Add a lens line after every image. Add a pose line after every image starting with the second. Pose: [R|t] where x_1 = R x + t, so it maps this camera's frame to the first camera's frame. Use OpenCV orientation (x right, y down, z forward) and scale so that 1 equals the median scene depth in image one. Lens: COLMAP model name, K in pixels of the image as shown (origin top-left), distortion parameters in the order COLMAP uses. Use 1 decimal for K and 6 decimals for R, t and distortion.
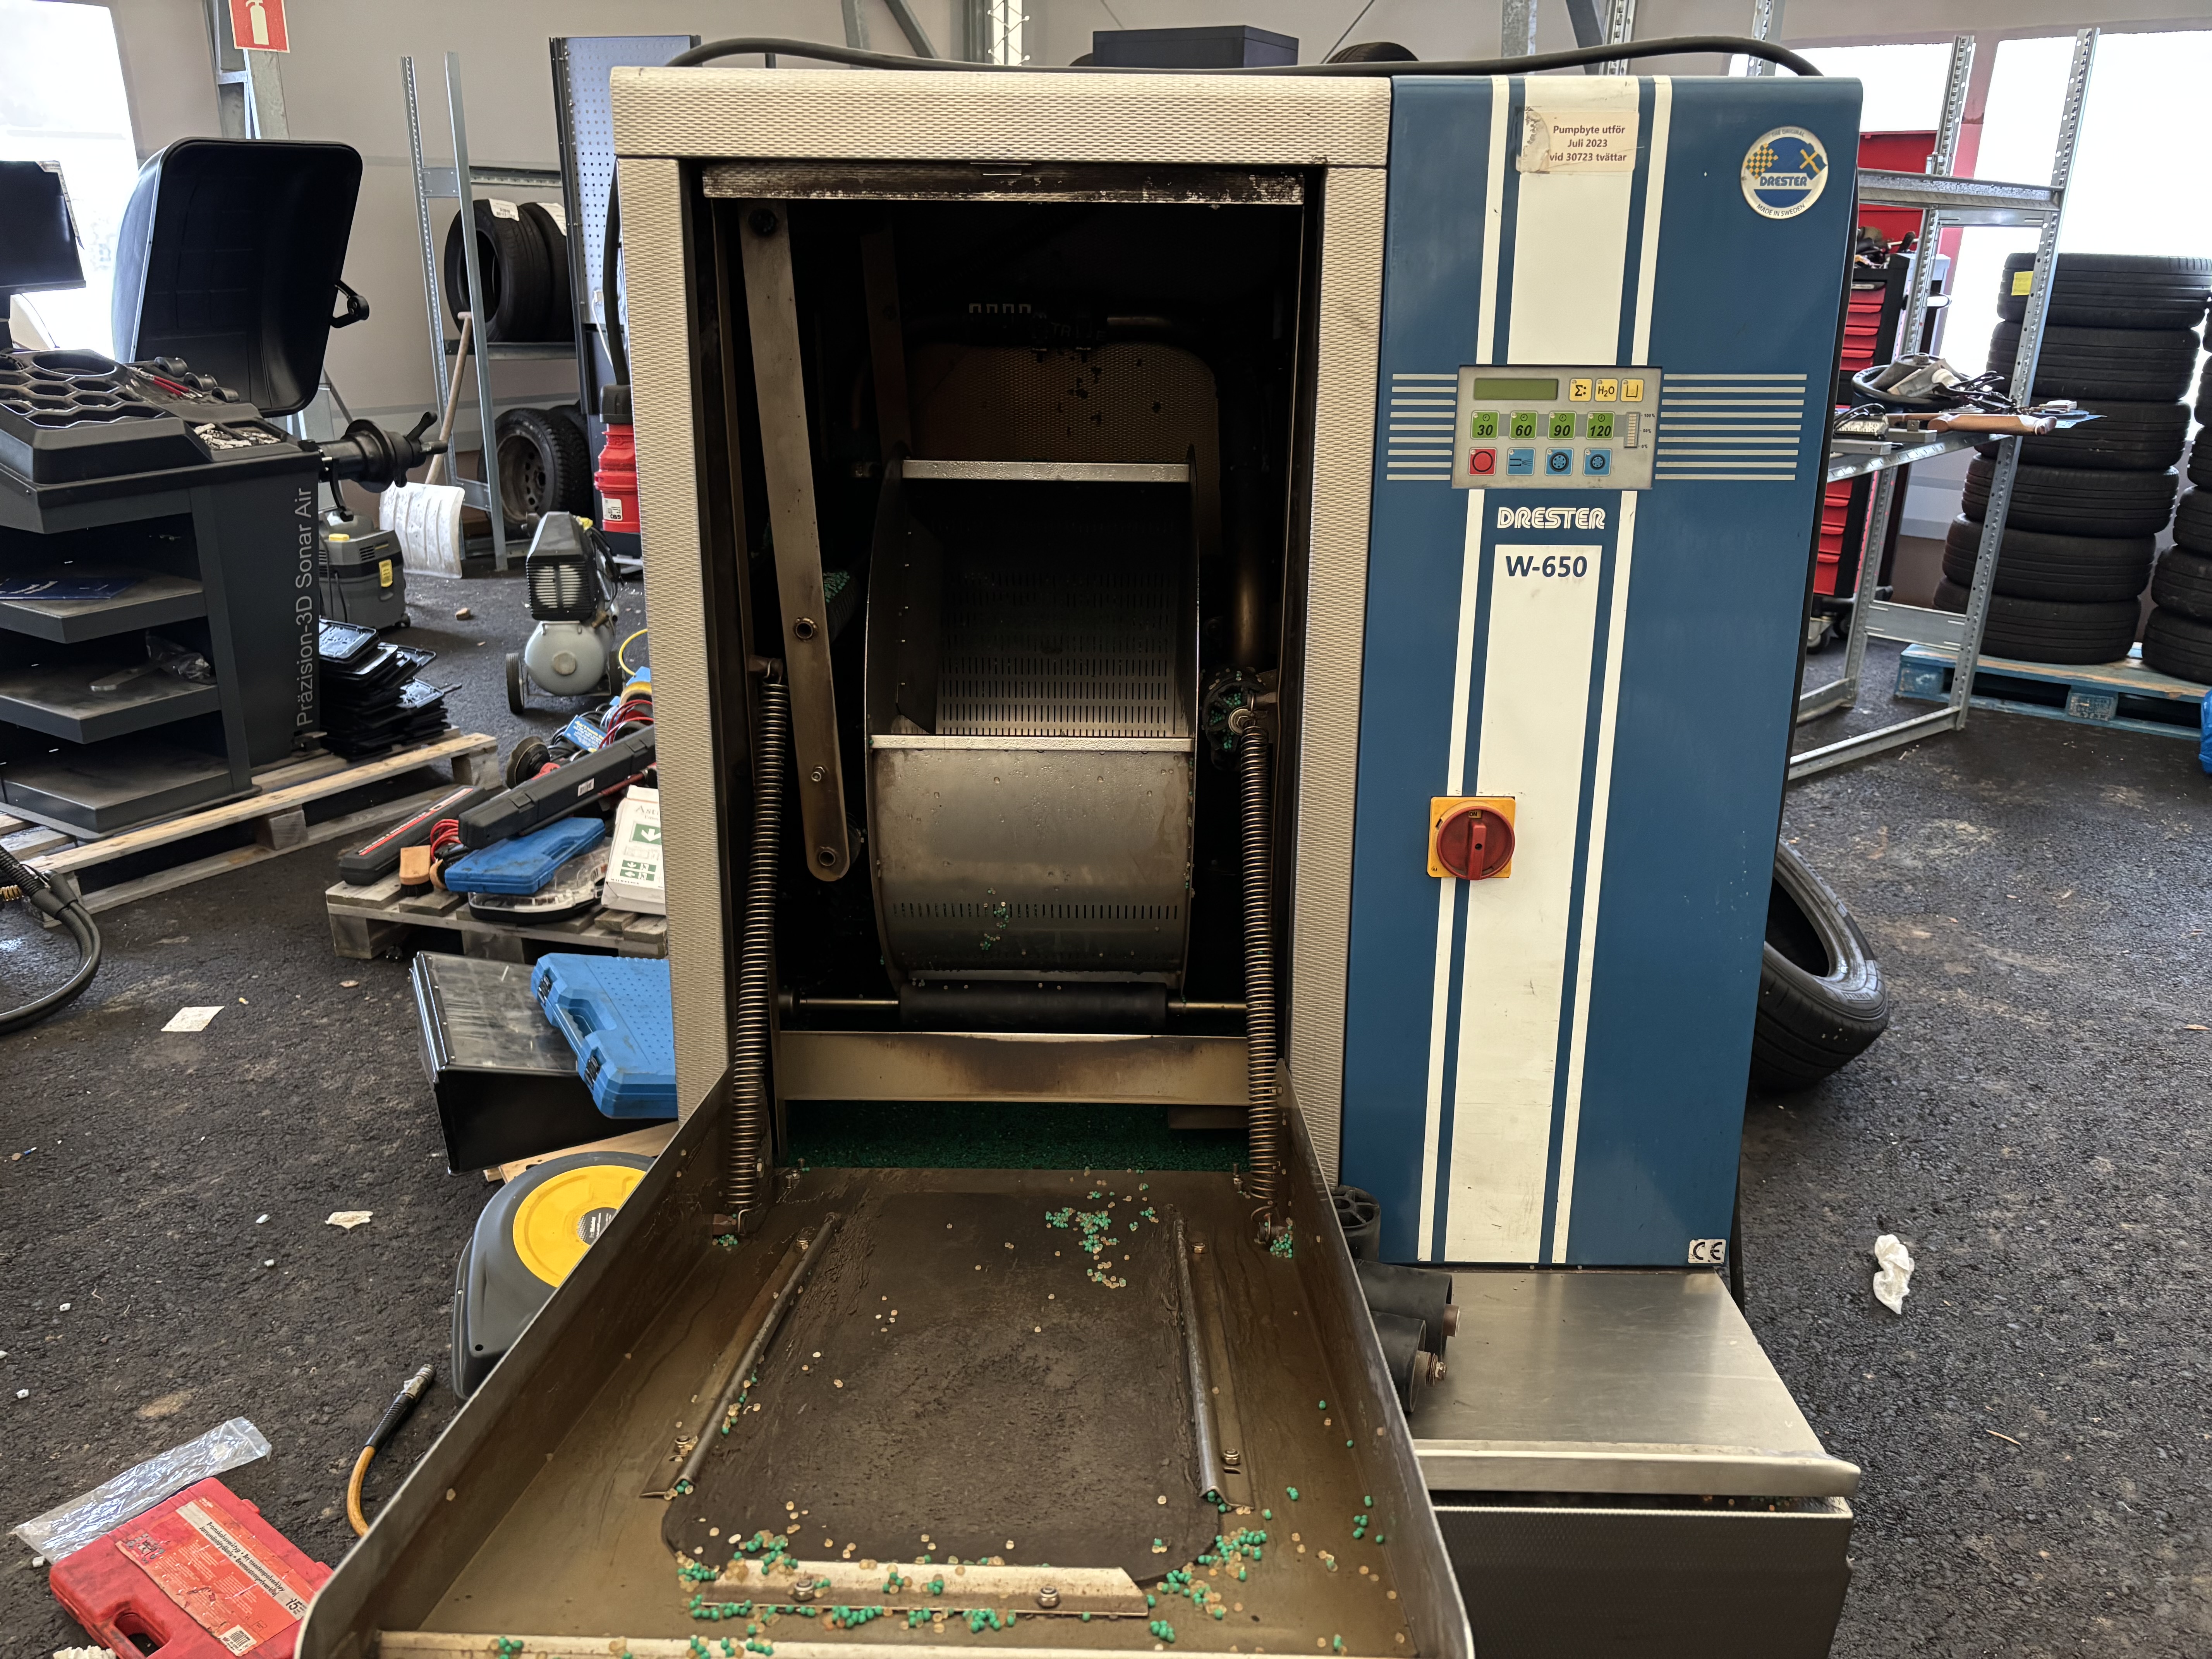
lens RADIAL K [[1661.3, 0, 1112.2], [0, 1661.3, 819.8], [0, 0, 1]] dist [0.046807, -0.067984]
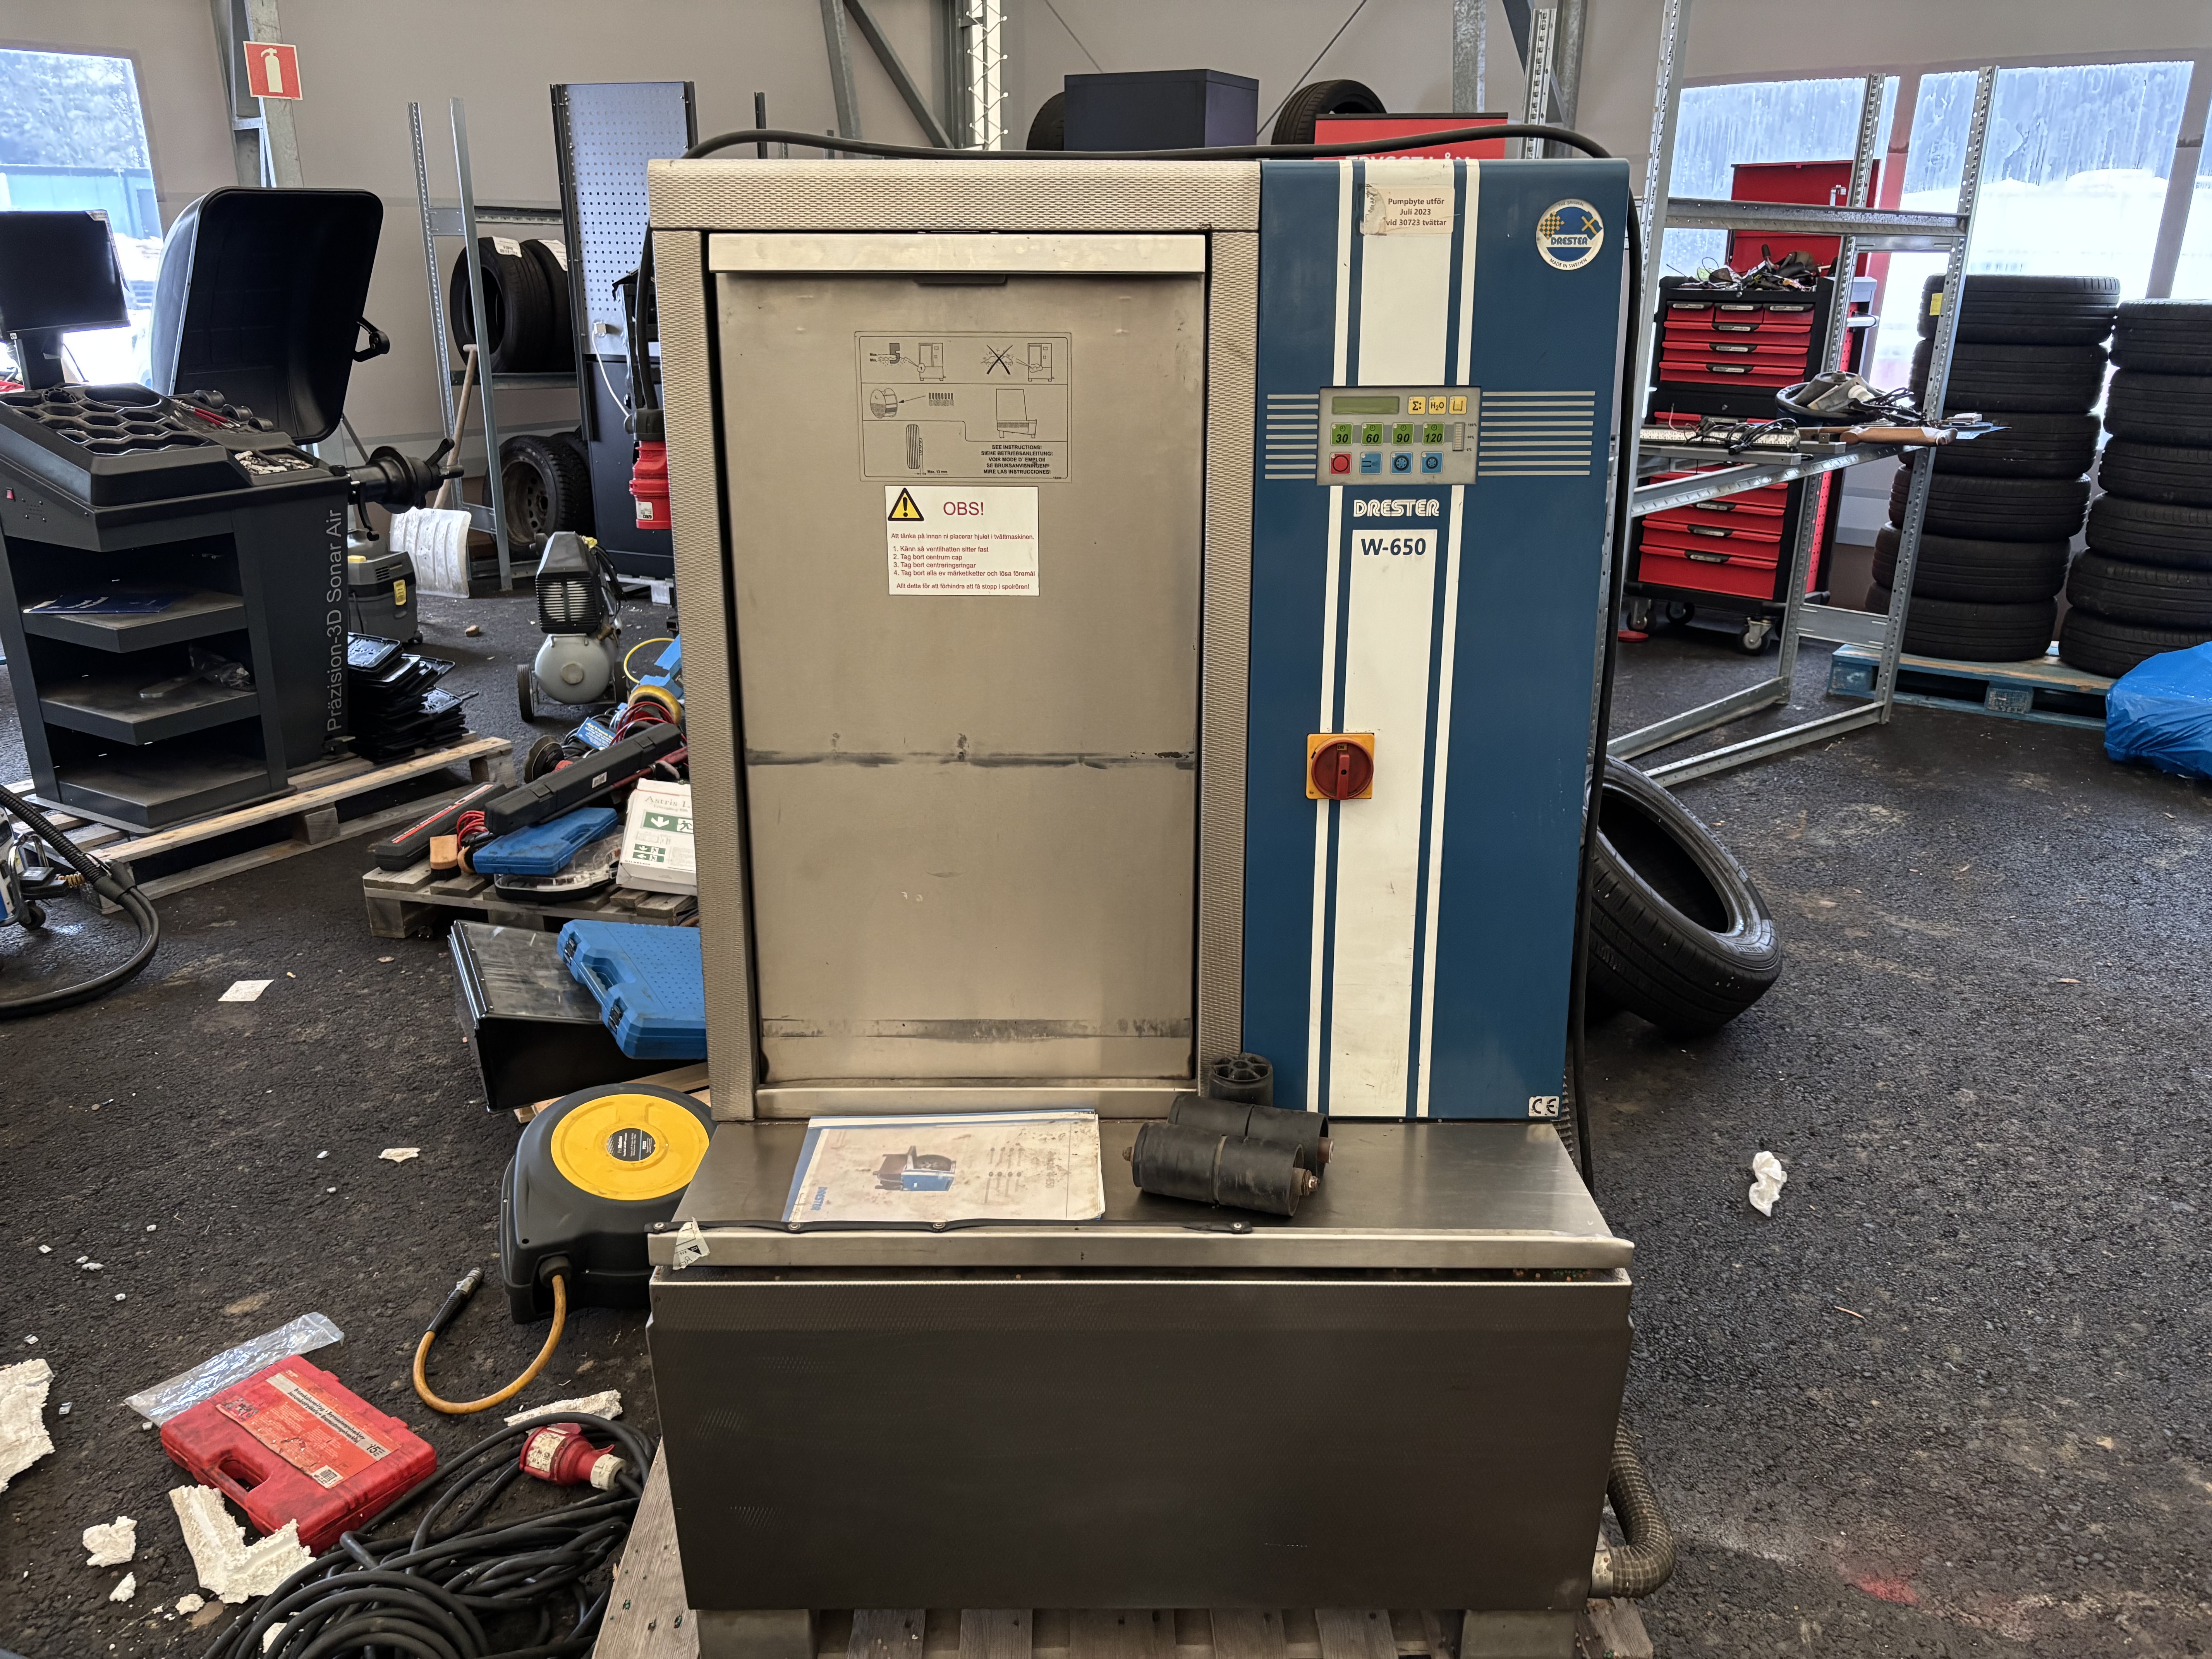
lens RADIAL K [[1661.3, 0, 1107.5], [0, 1661.3, 833.3], [0, 0, 1]] dist [0.046807, -0.067984]
pose [[0.999947, -0.010169, 0.001725, 0.023222], [0.010179, 0.999932, -0.005651, 0.039764], [-0.001667, 0.005668, 0.999983, -0.145962]]
